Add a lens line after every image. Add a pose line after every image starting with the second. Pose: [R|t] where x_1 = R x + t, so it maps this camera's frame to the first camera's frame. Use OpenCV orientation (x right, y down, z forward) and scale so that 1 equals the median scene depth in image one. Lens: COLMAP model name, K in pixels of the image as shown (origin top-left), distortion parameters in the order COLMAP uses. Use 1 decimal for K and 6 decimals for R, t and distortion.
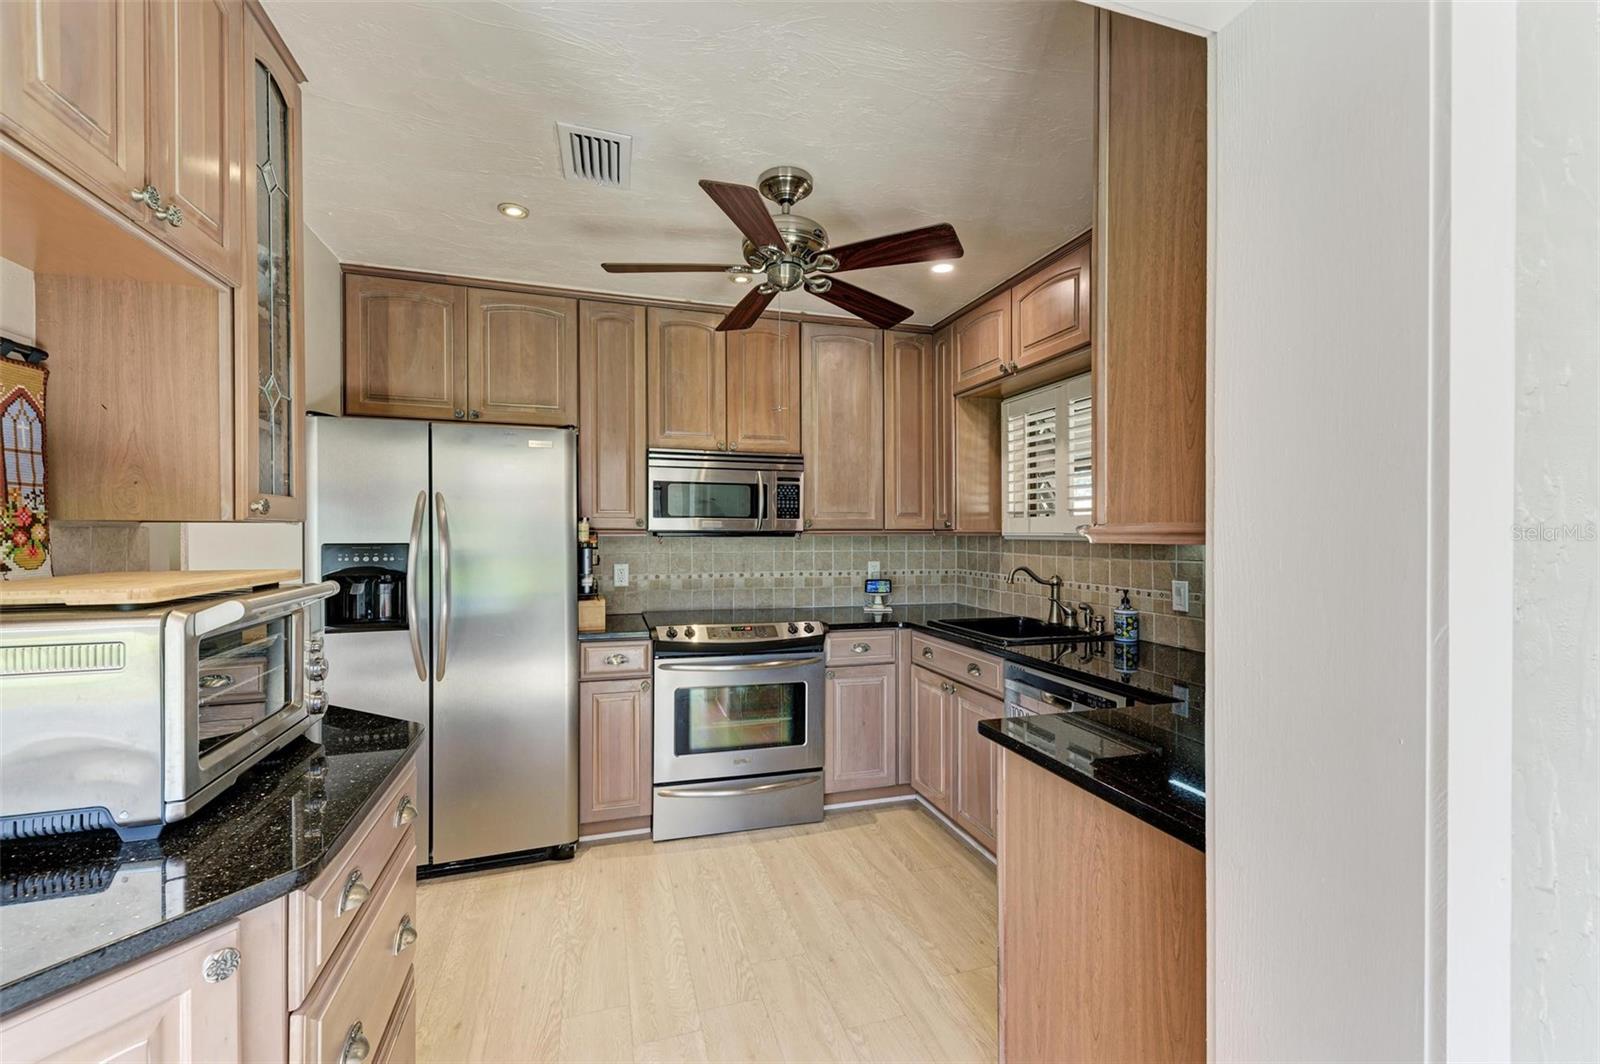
lens RADIAL K [[665.7, 0, 799.9], [0, 665.7, 538.4], [0, 0, 1]] dist [0.014317, -0.003884]
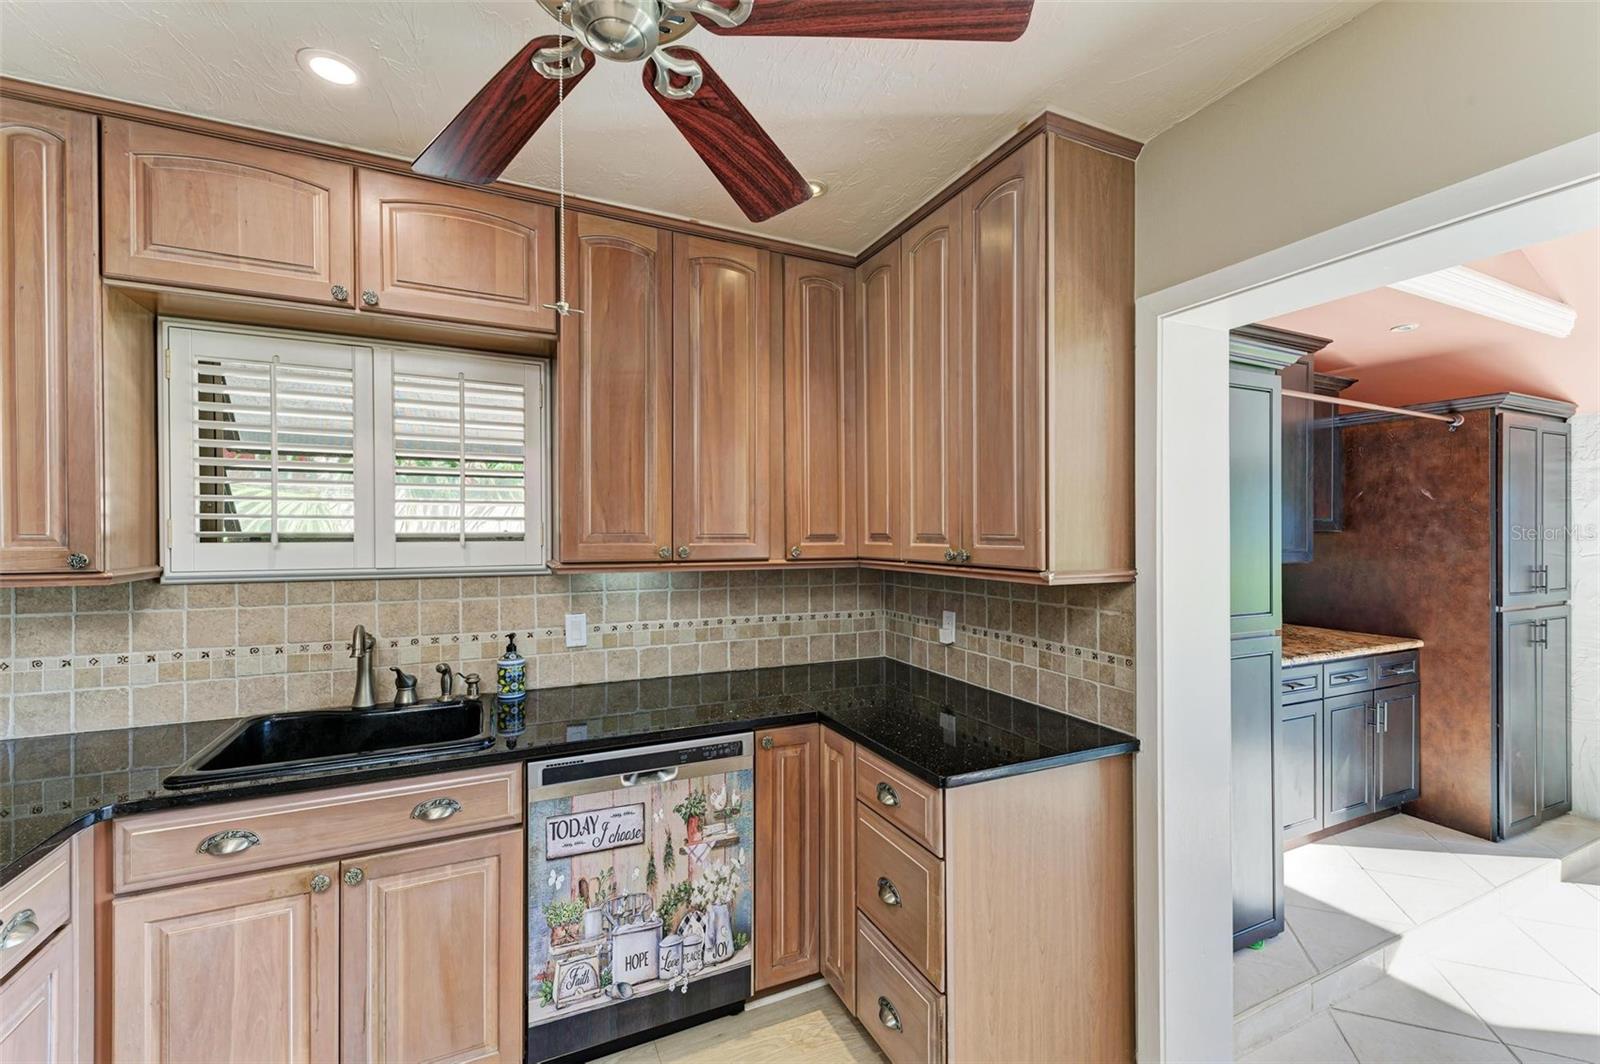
lens RADIAL K [[665.7, 0, 804.1], [0, 665.7, 523.0], [0, 0, 1]] dist [0.014317, -0.003884]
pose [[-0.142704, 0.013532, 0.989673, -0.338419], [0.009394, 0.999880, -0.012317, -0.041516], [-0.989721, 0.007539, -0.142814, 0.674509]]
